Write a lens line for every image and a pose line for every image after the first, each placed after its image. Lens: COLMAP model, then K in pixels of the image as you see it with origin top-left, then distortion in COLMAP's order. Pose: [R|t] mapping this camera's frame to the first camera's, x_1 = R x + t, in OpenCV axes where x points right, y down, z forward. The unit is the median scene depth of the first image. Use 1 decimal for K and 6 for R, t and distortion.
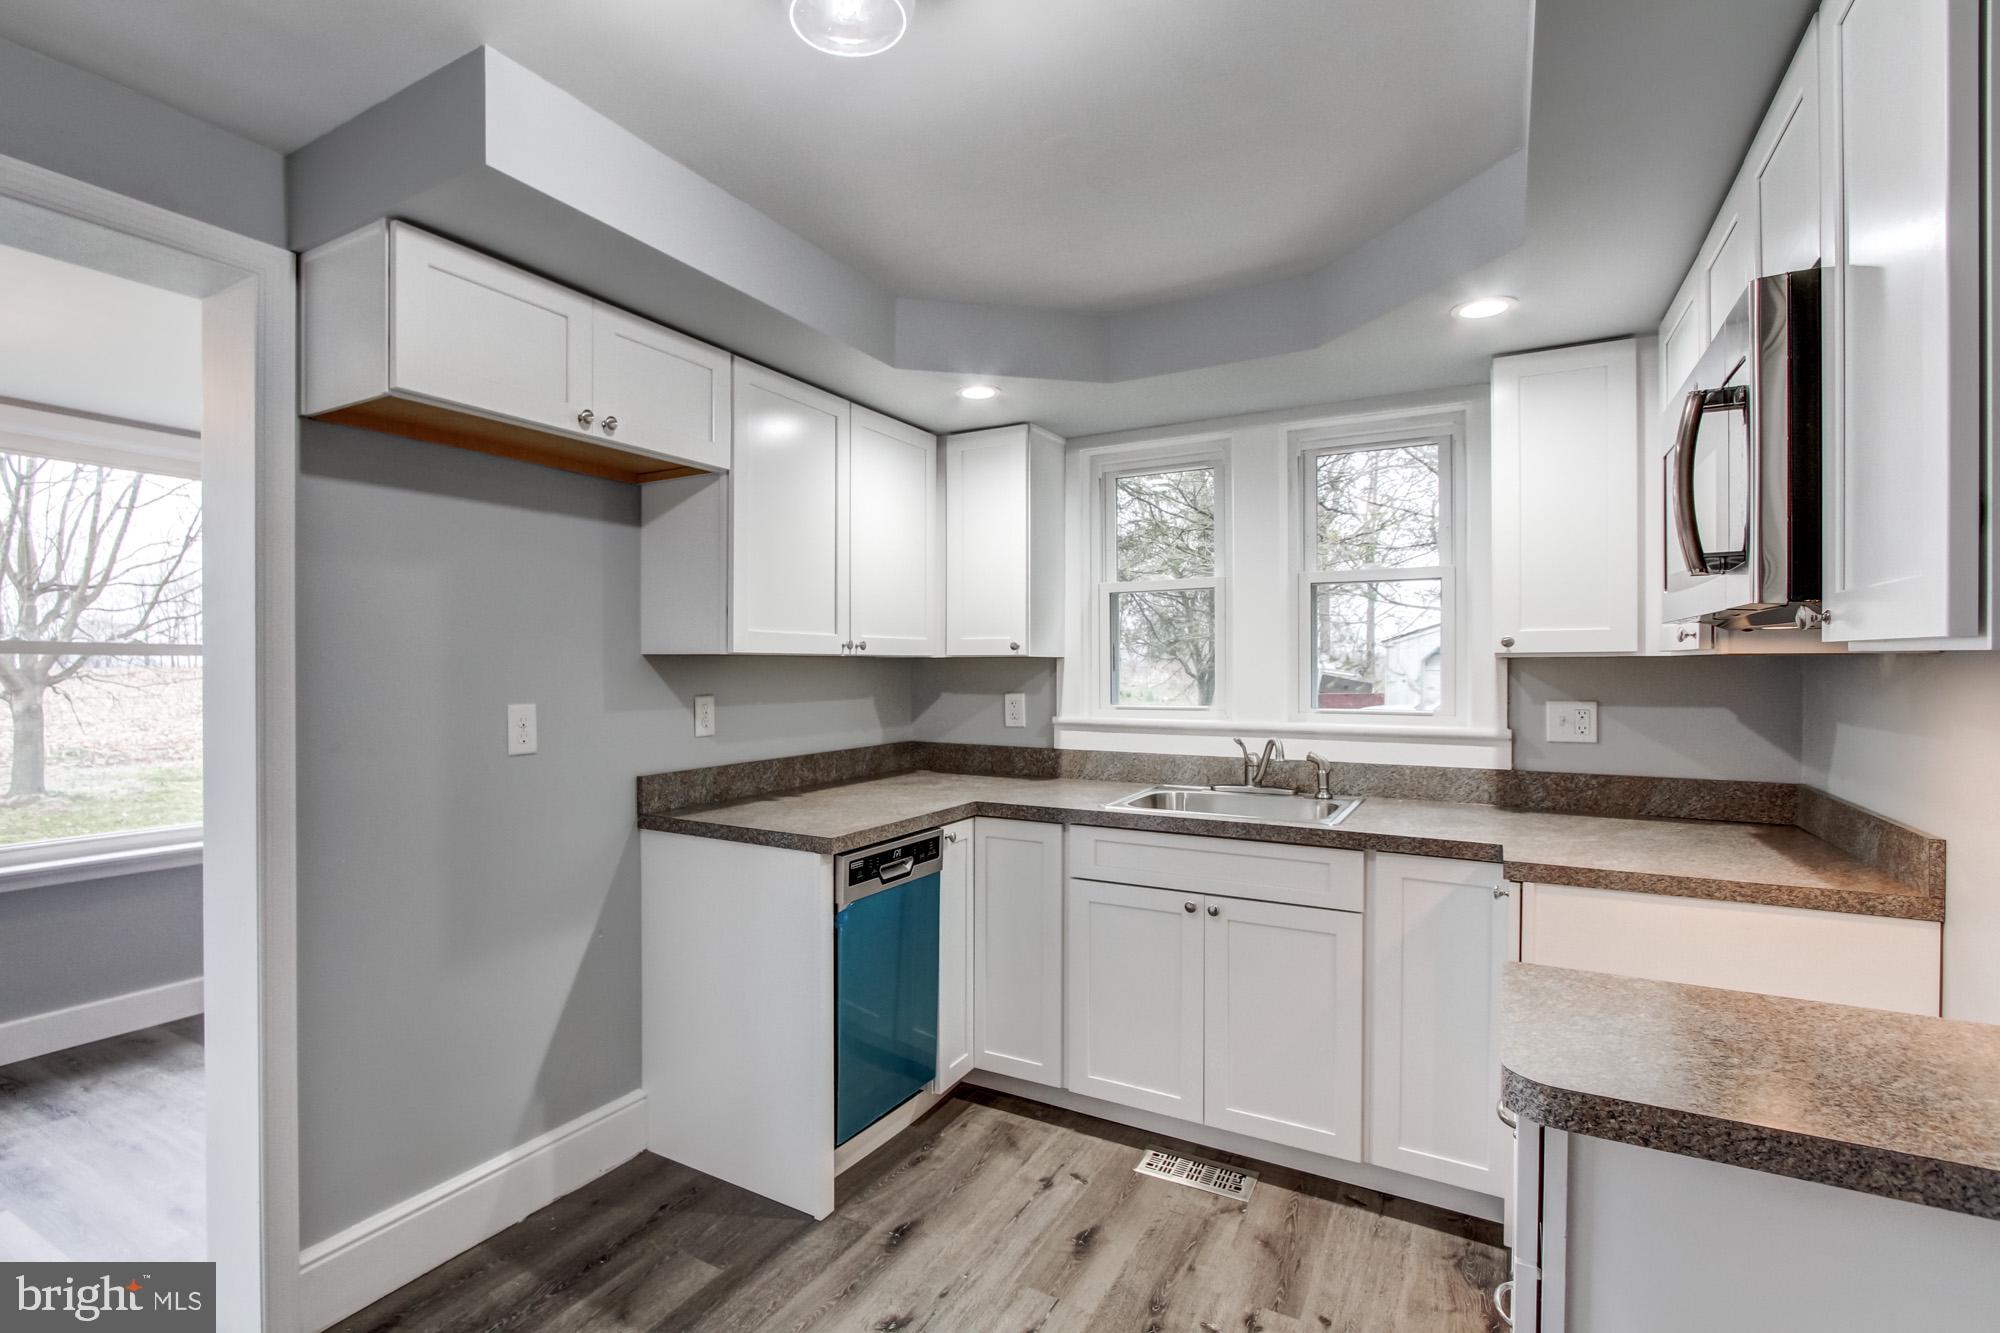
lens RADIAL K [[943.7, 0, 936.6], [0, 943.7, 667.3], [0, 0, 1]] dist [-0.018355, 0.003738]
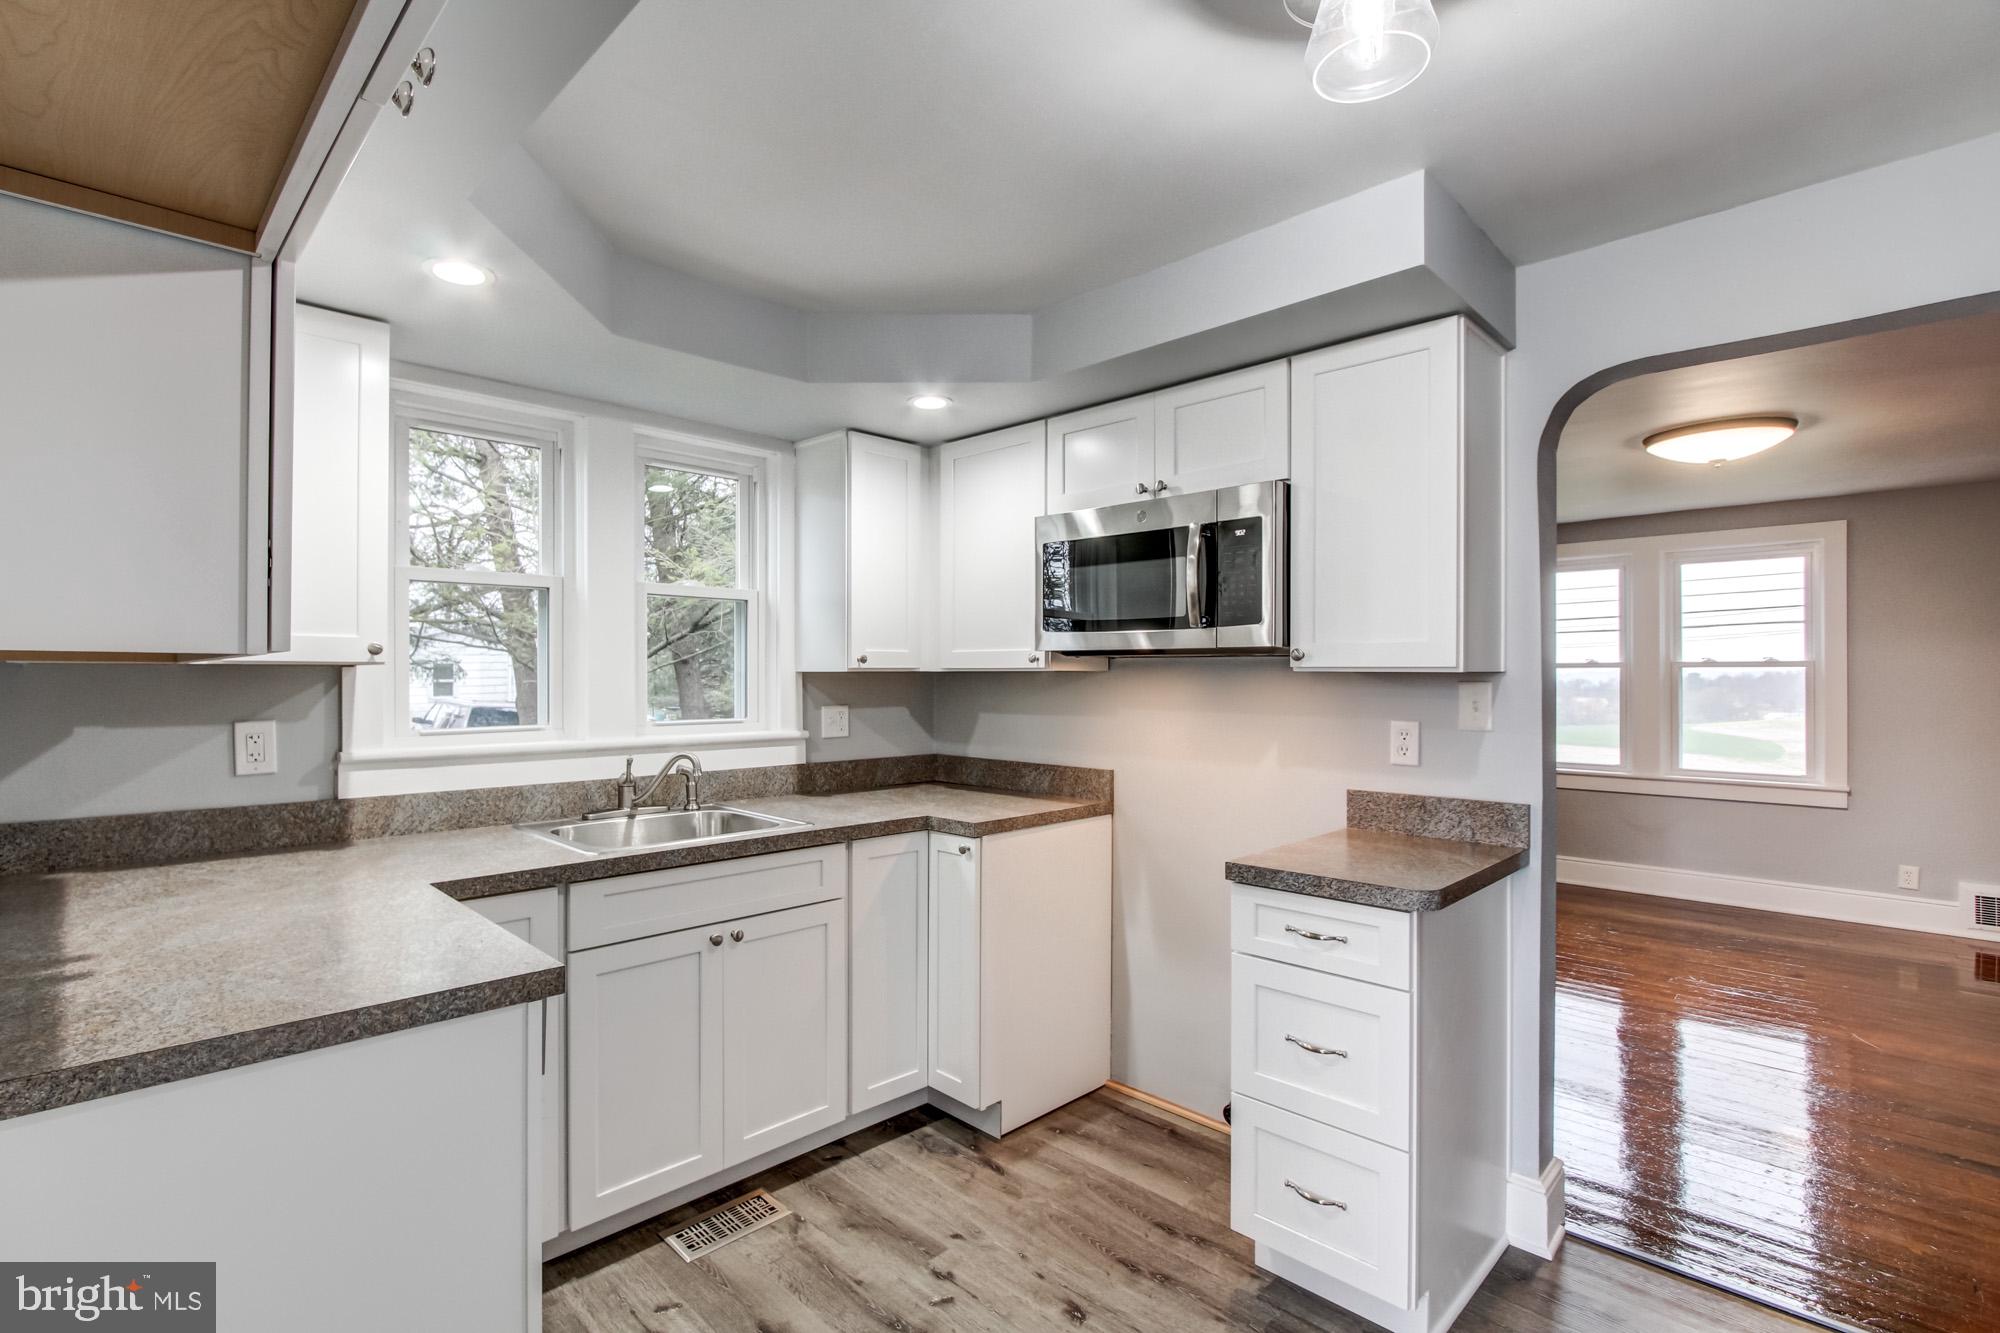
lens RADIAL K [[913.5, 0, 952.2], [0, 913.5, 673.6], [0, 0, 1]] dist [-0.011105, 0.000511]
pose [[0.266547, 0.004876, 0.963809, -0.567283], [0.001150, 0.999985, -0.005377, -0.001263], [-0.963821, 0.002542, 0.266538, 0.575974]]
